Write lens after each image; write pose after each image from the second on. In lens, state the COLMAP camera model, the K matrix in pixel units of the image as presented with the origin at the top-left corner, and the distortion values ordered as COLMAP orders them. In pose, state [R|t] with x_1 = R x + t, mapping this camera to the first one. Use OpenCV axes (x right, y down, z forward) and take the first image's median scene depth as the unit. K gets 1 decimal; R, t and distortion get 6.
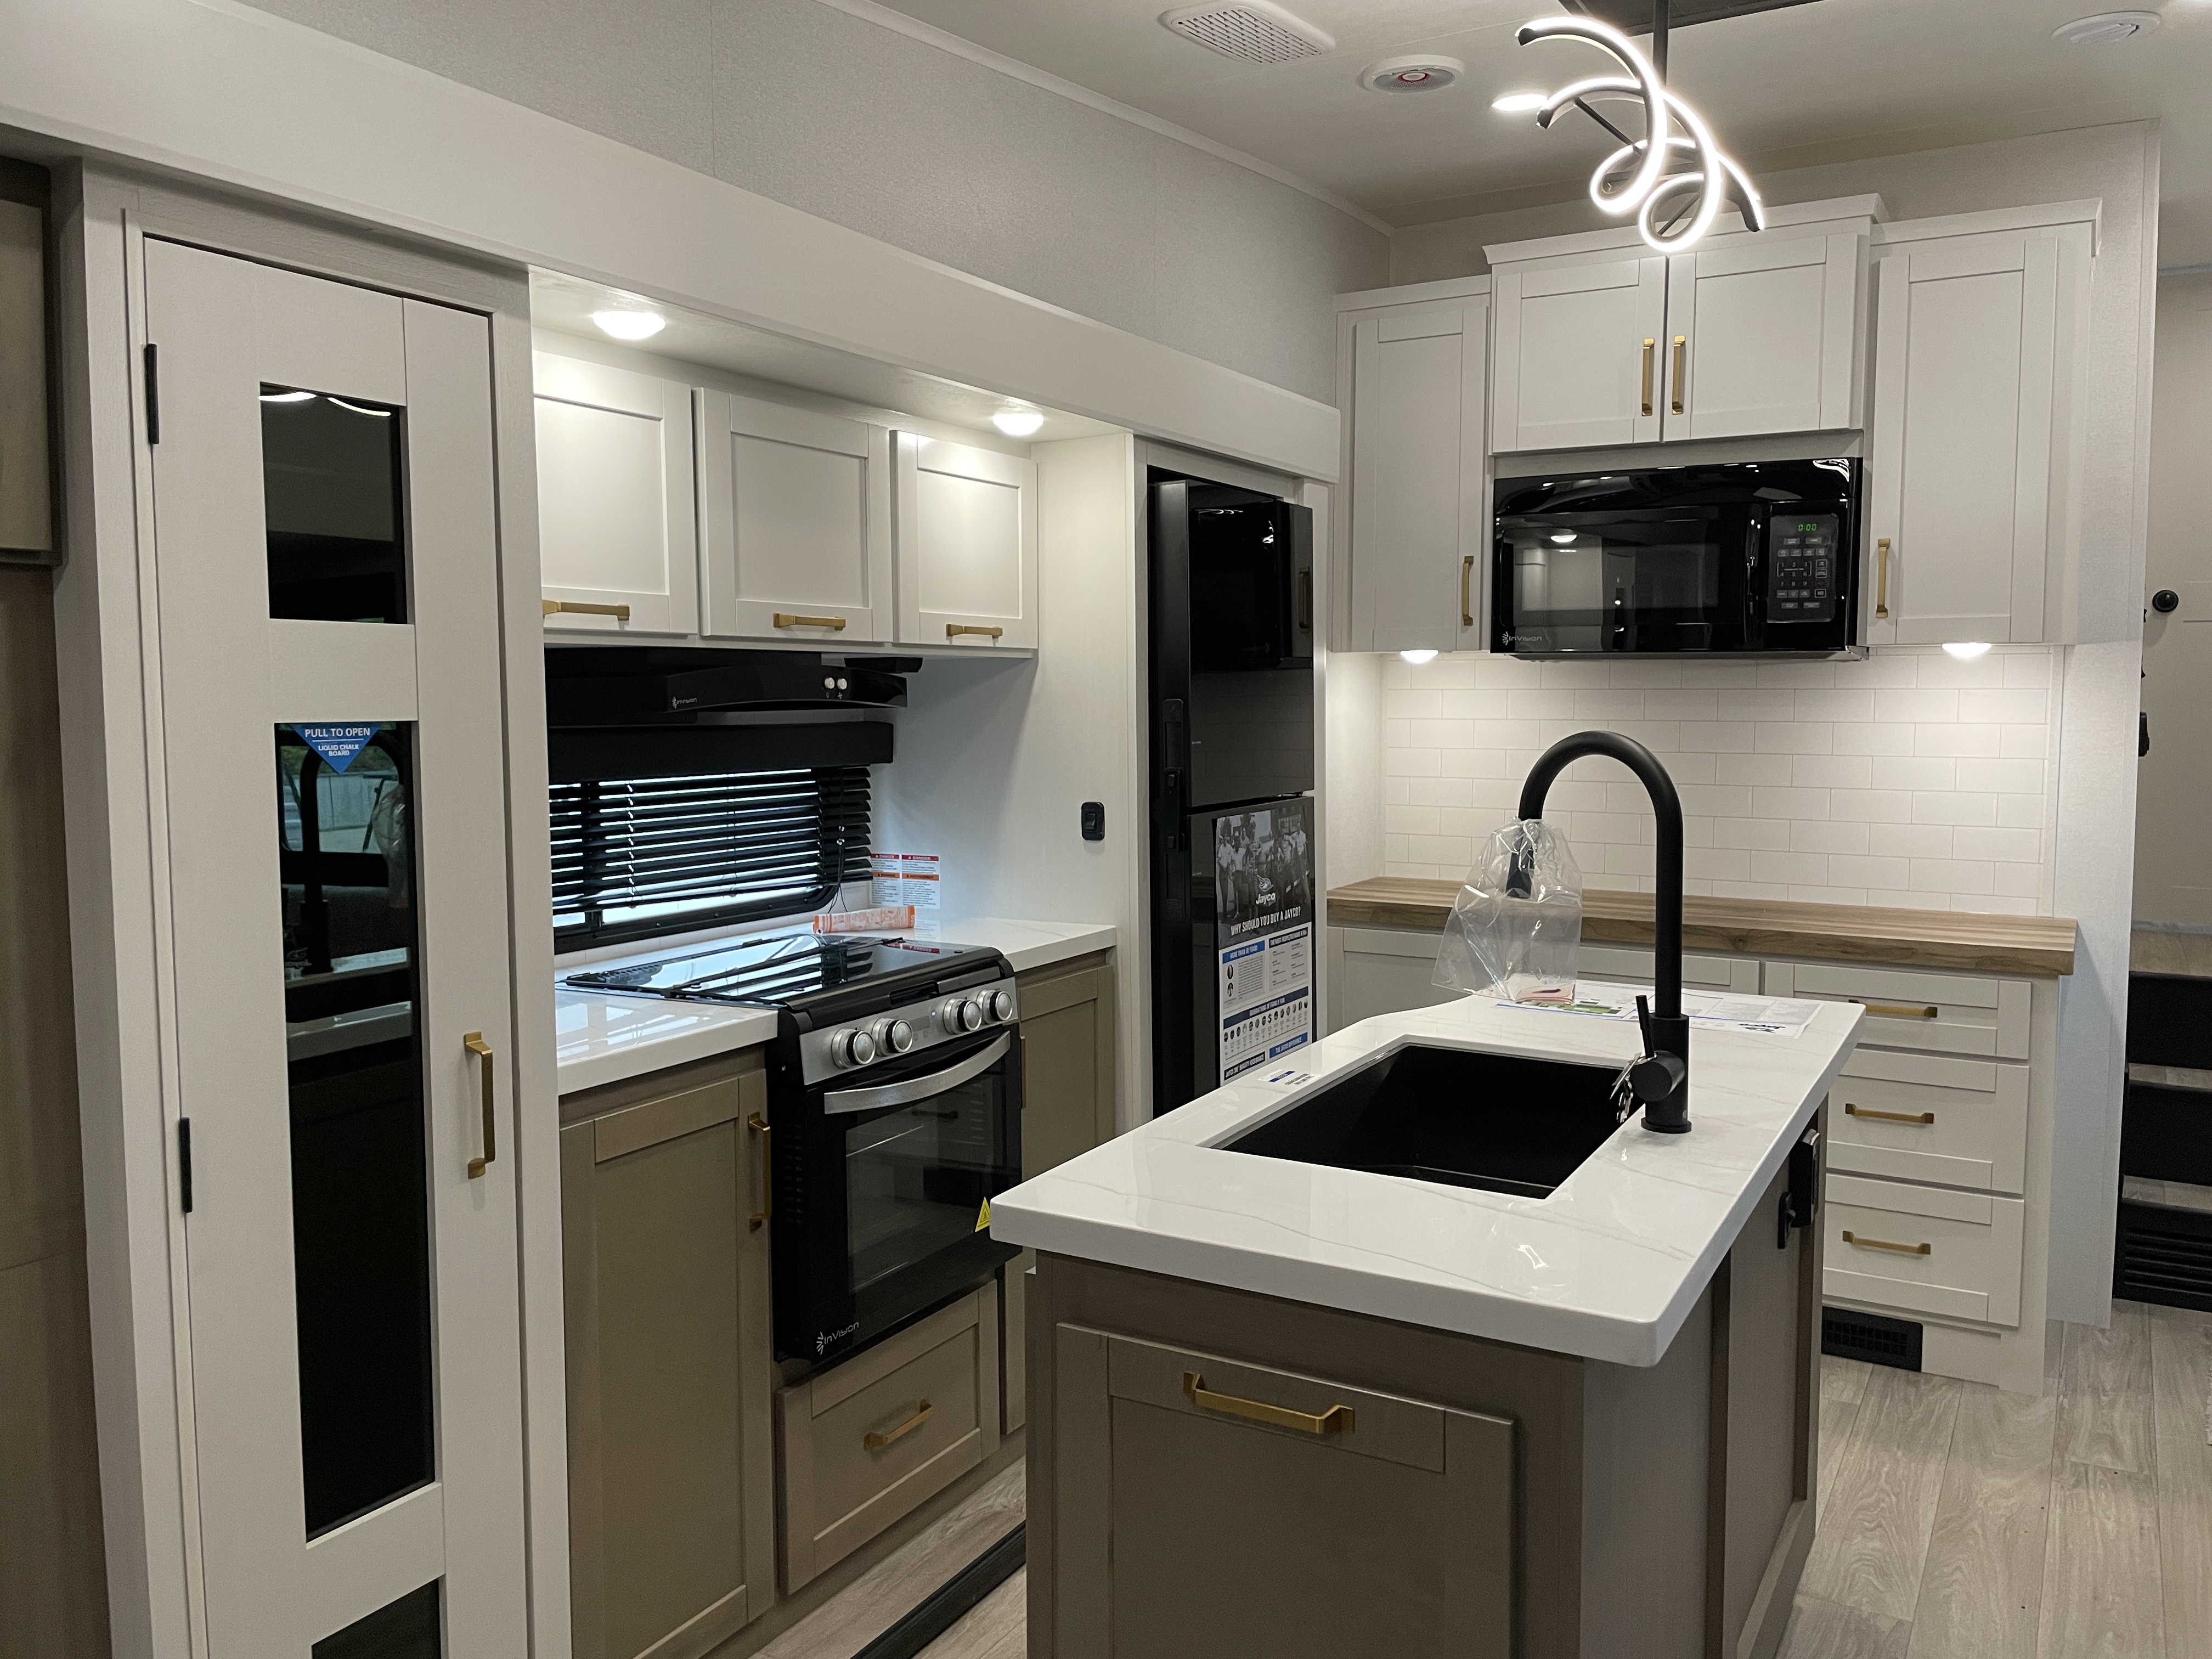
lens RADIAL K [[1675.8, 0, 1106.0], [0, 1675.8, 829.5], [0, 0, 1]] dist [0.075097, -0.117299]
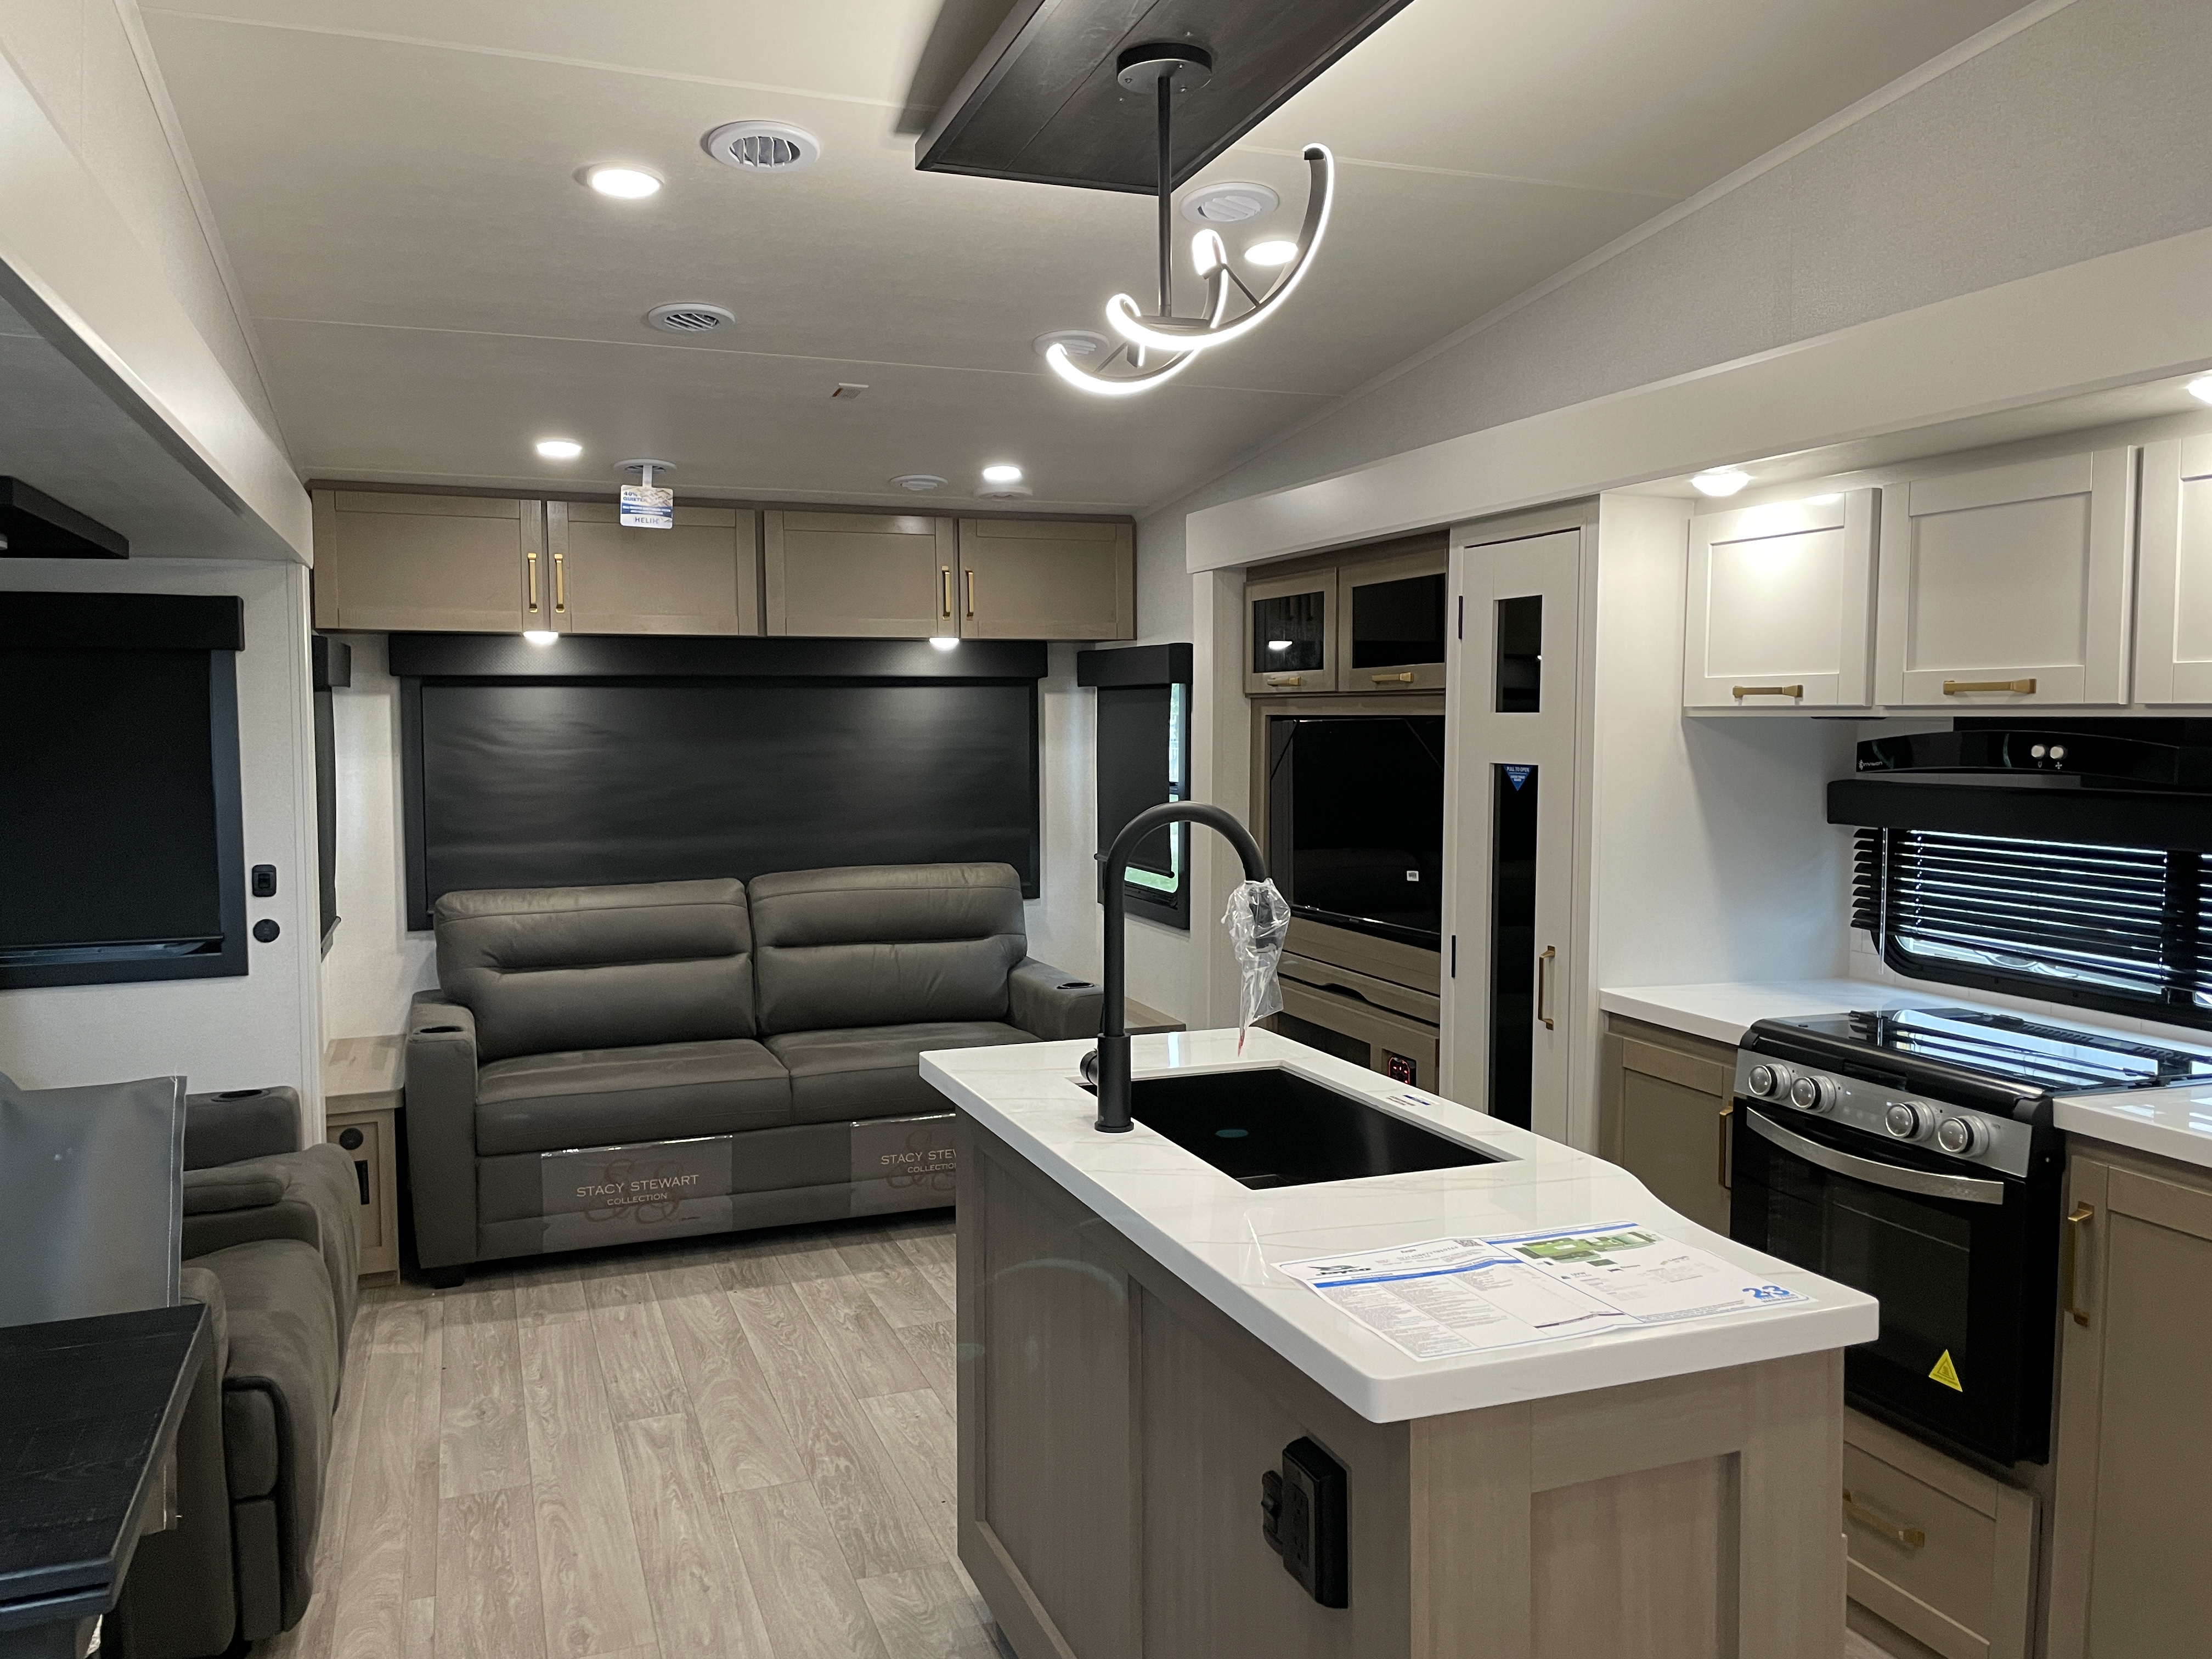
lens RADIAL K [[1700.4, 0, 1116.1], [0, 1700.4, 812.6], [0, 0, 1]] dist [0.082224, -0.114110]
pose [[-0.623111, 0.047133, -0.780712, 1.252698], [-0.064716, 0.991653, 0.111519, -0.180285], [0.779452, 0.120013, -0.614859, 1.698629]]
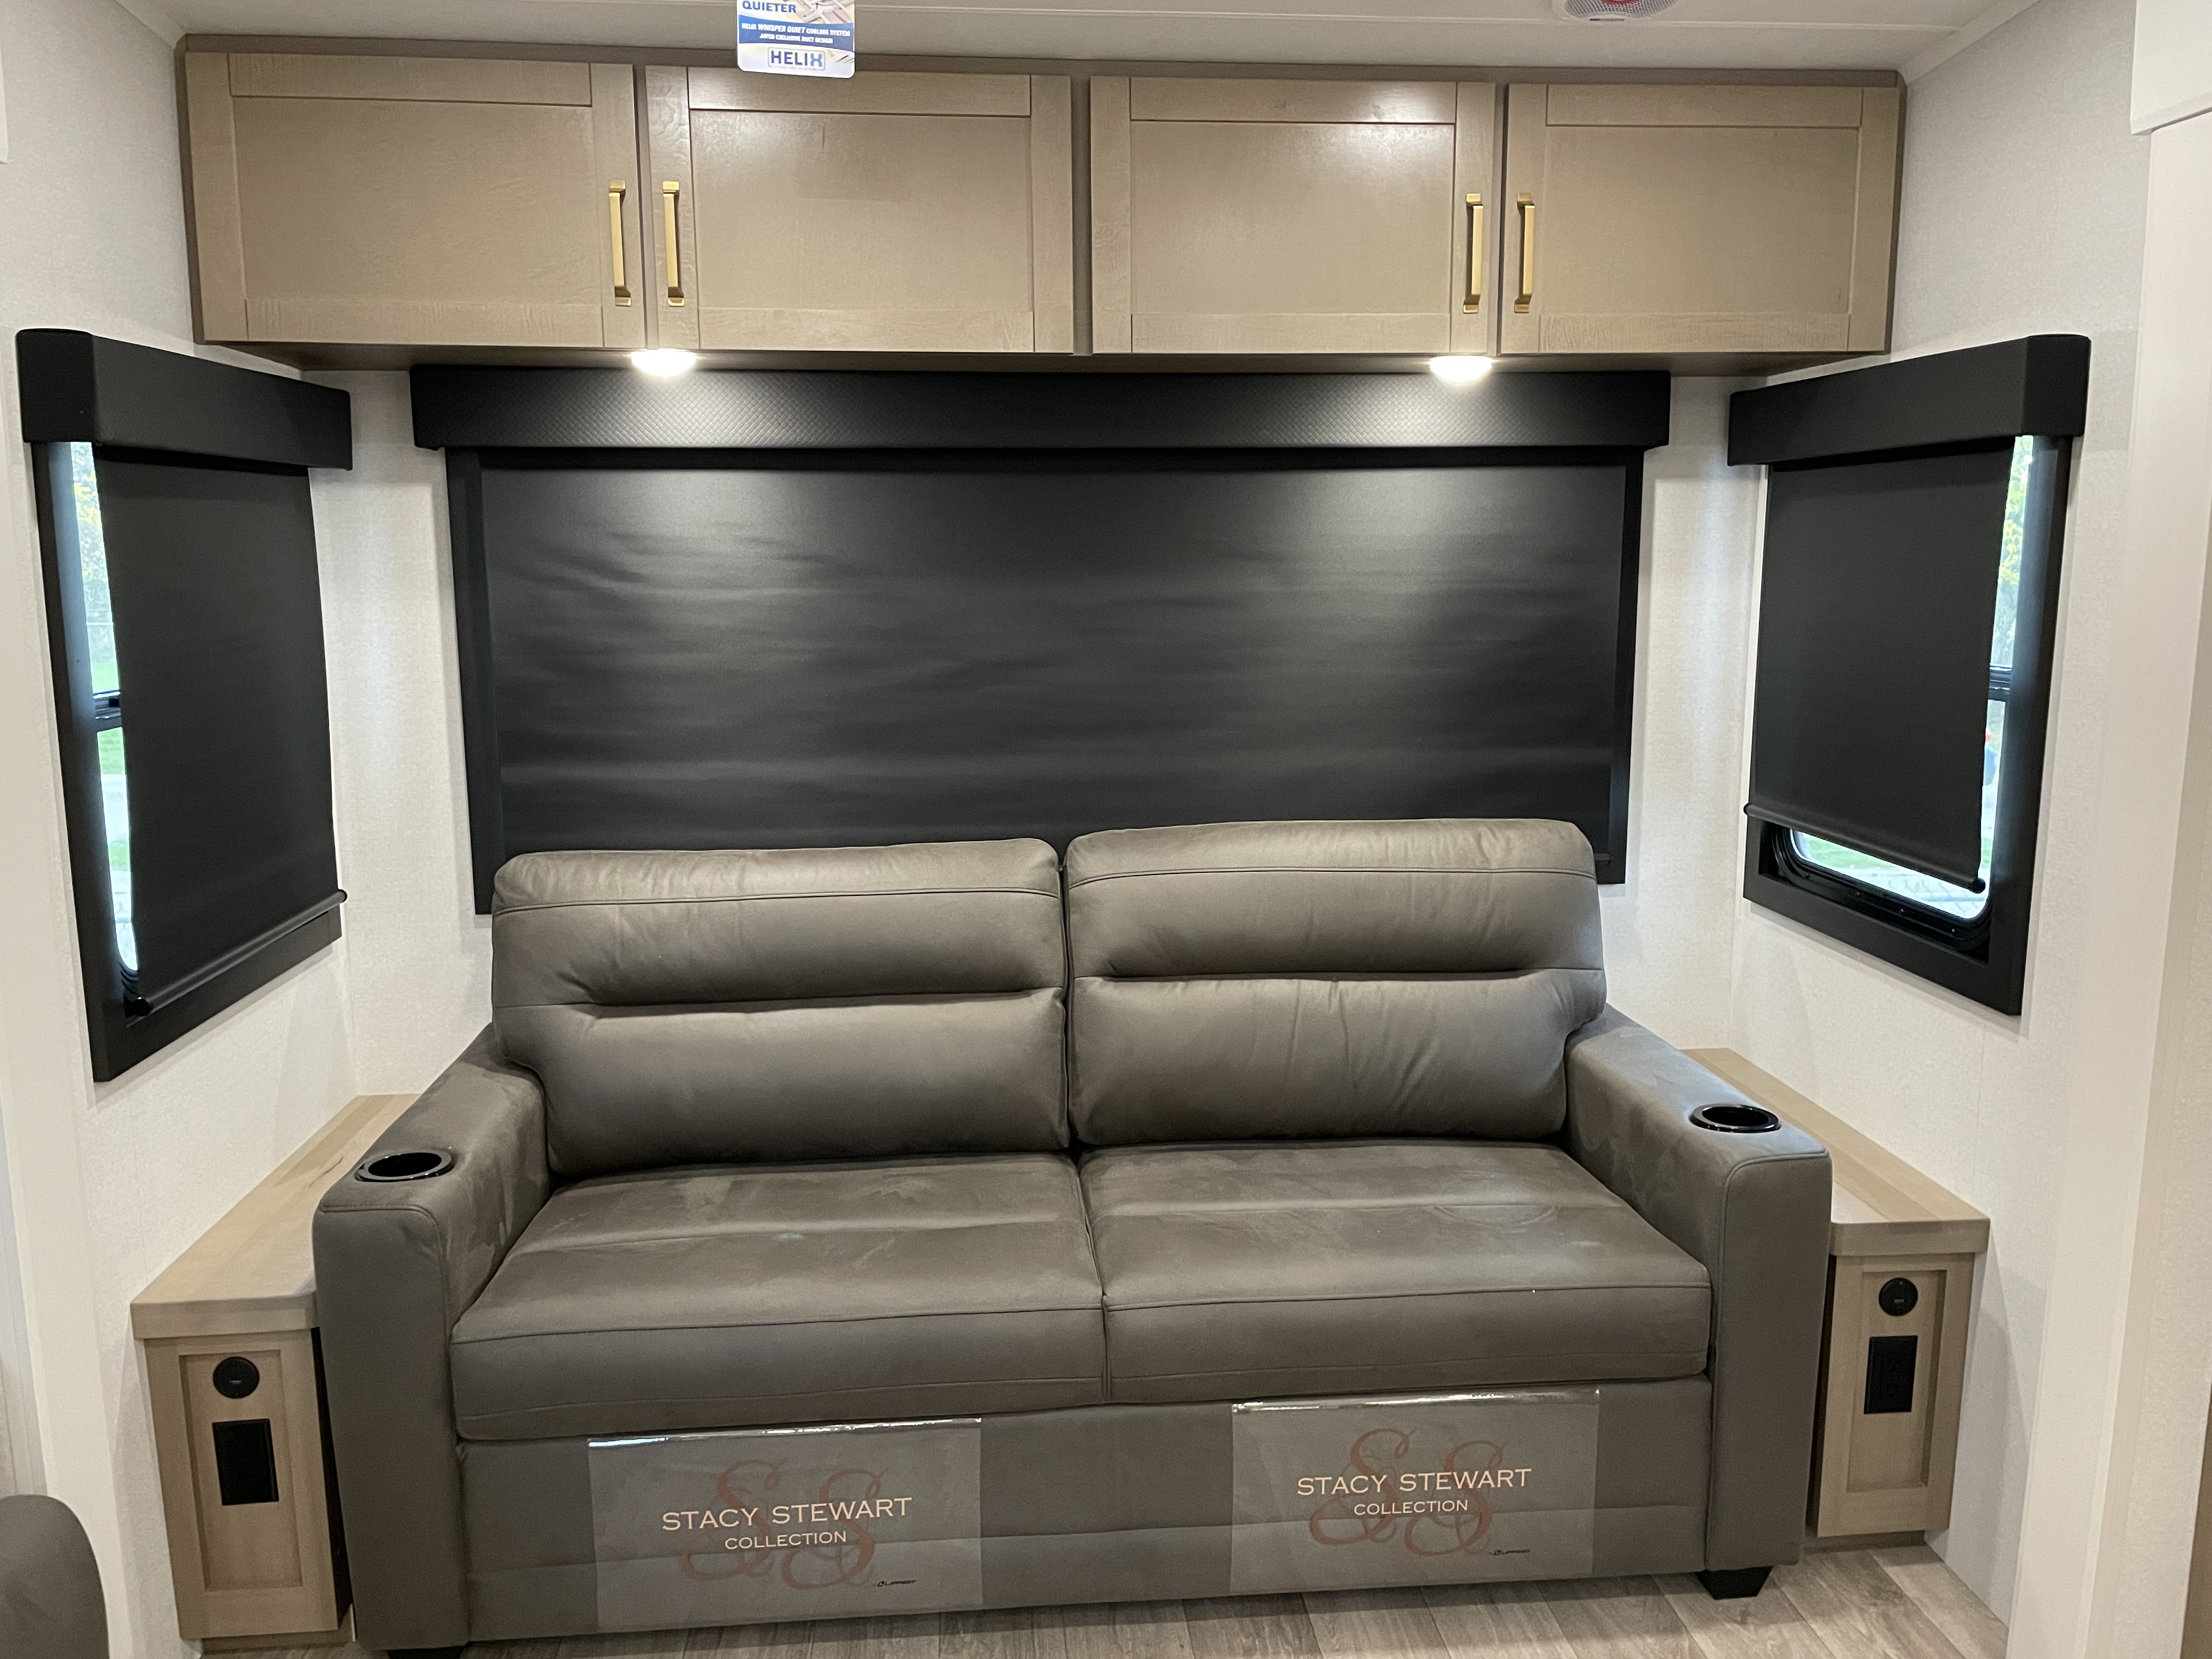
lens RADIAL K [[1700.4, 0, 1116.1], [0, 1700.4, 812.6], [0, 0, 1]] dist [0.082224, -0.114110]
pose [[-0.808693, 0.090022, -0.581301, 0.274357], [-0.048675, 0.974590, 0.218644, -0.068340], [0.586213, 0.205111, -0.783762, 0.702315]]
